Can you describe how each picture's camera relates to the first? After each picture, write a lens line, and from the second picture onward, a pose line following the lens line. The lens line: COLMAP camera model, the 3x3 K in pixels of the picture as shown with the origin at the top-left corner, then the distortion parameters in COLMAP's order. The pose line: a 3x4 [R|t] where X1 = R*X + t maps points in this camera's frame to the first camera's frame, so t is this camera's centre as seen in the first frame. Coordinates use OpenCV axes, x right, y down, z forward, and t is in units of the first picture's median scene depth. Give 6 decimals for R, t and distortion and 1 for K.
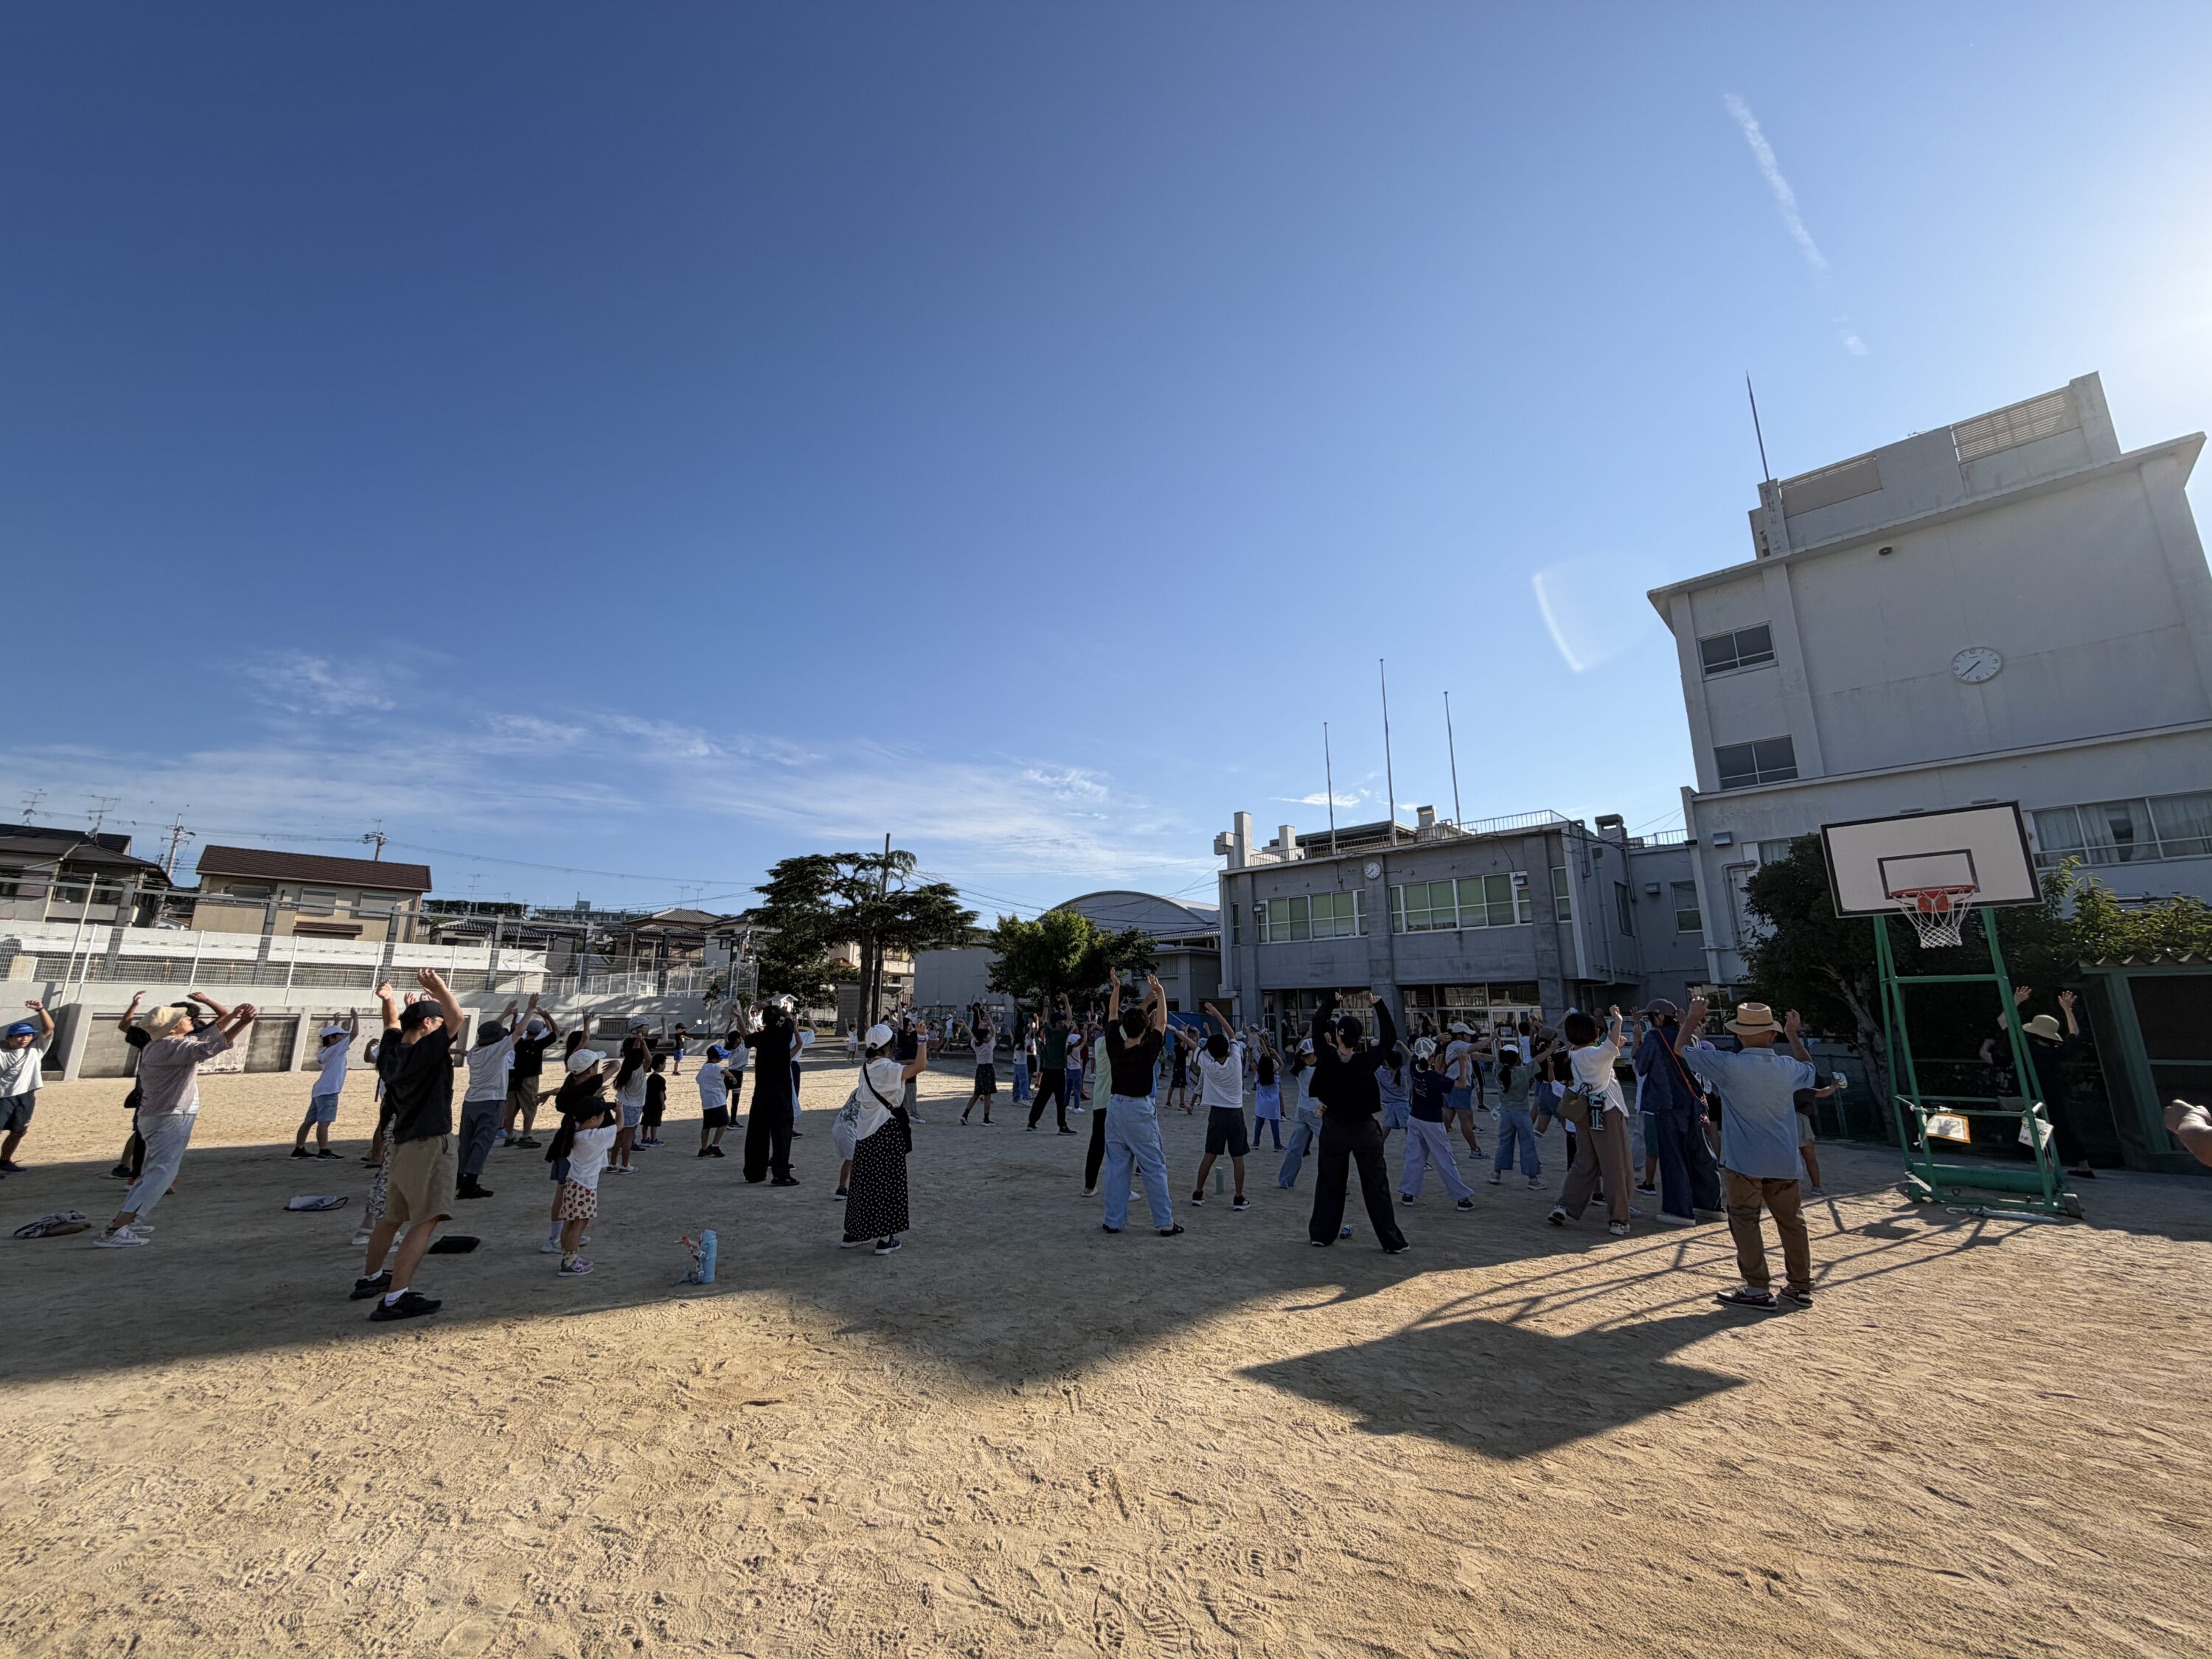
lens RADIAL K [[880.1, 0, 1102.3], [0, 880.1, 830.0], [0, 0, 1]] dist [0.001379, -0.000066]
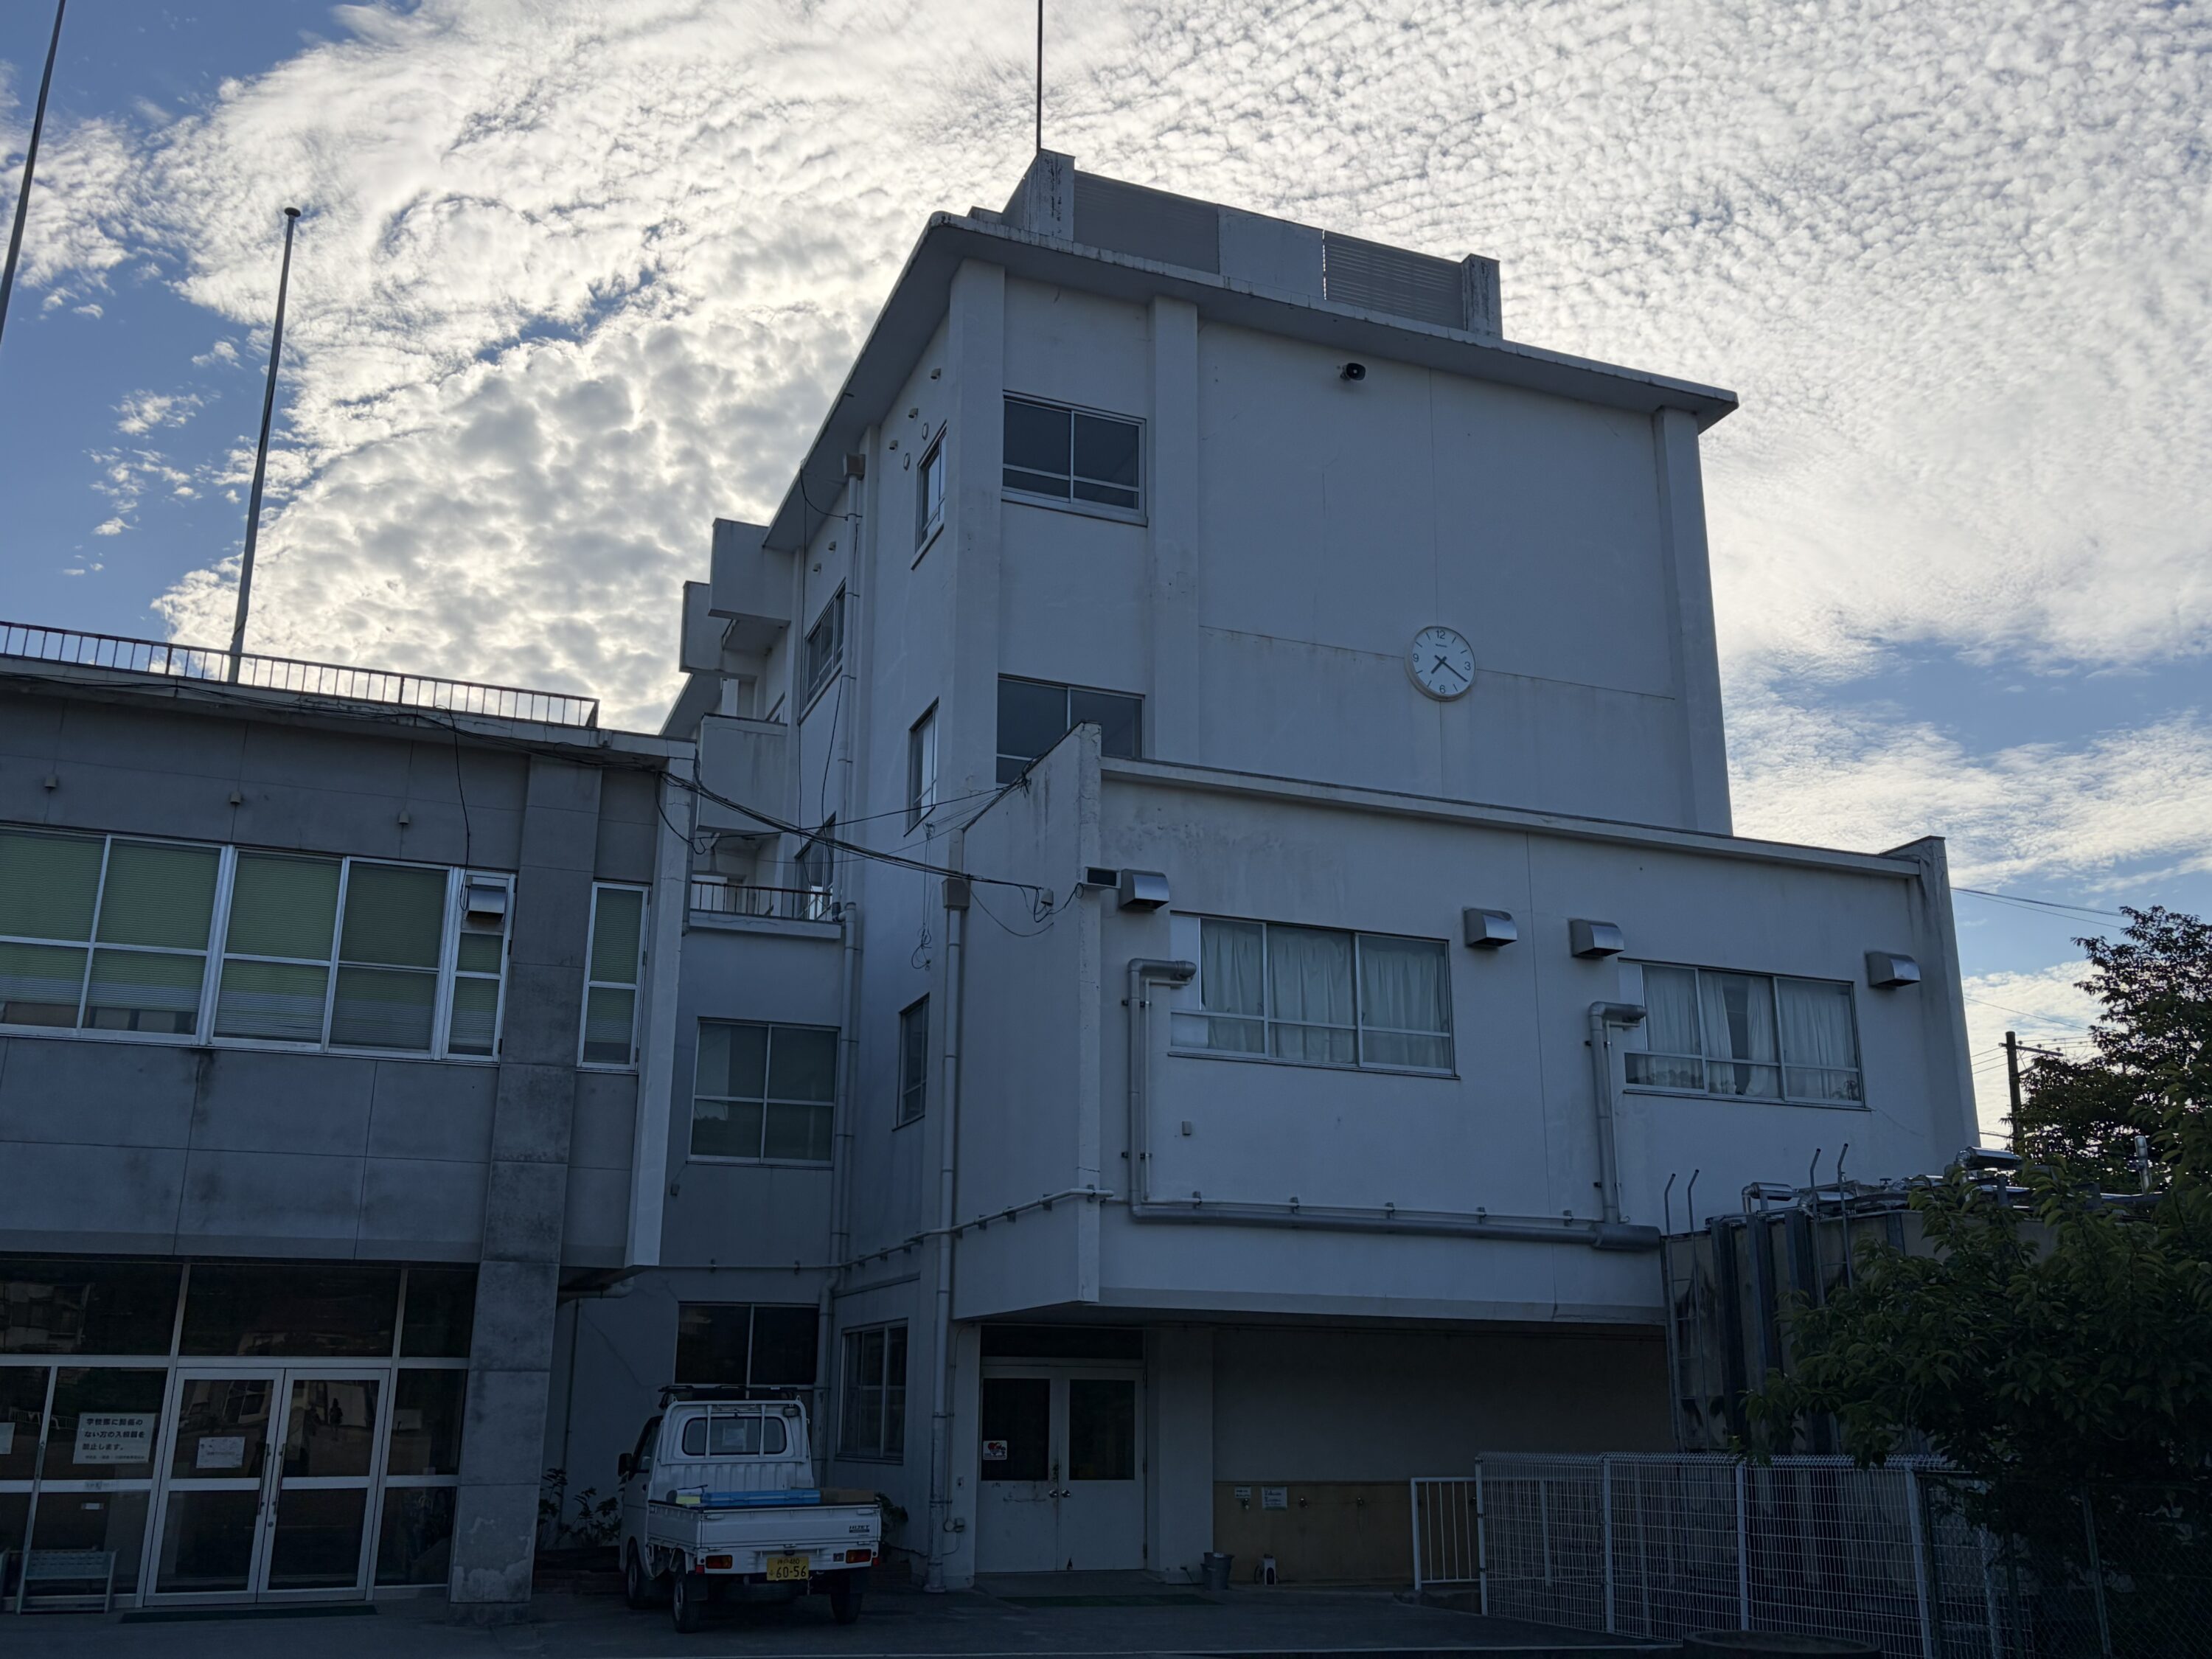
lens RADIAL K [[1962.3, 0, 1106.0], [0, 1962.3, 829.5], [0, 0, 1]] dist [-0.002733, -0.004689]
pose [[0.420947, 0.266783, 0.866966, 0.016903], [-0.199529, 0.959595, -0.198407, 0.119508], [-0.884868, -0.089466, 0.457170, 0.545324]]
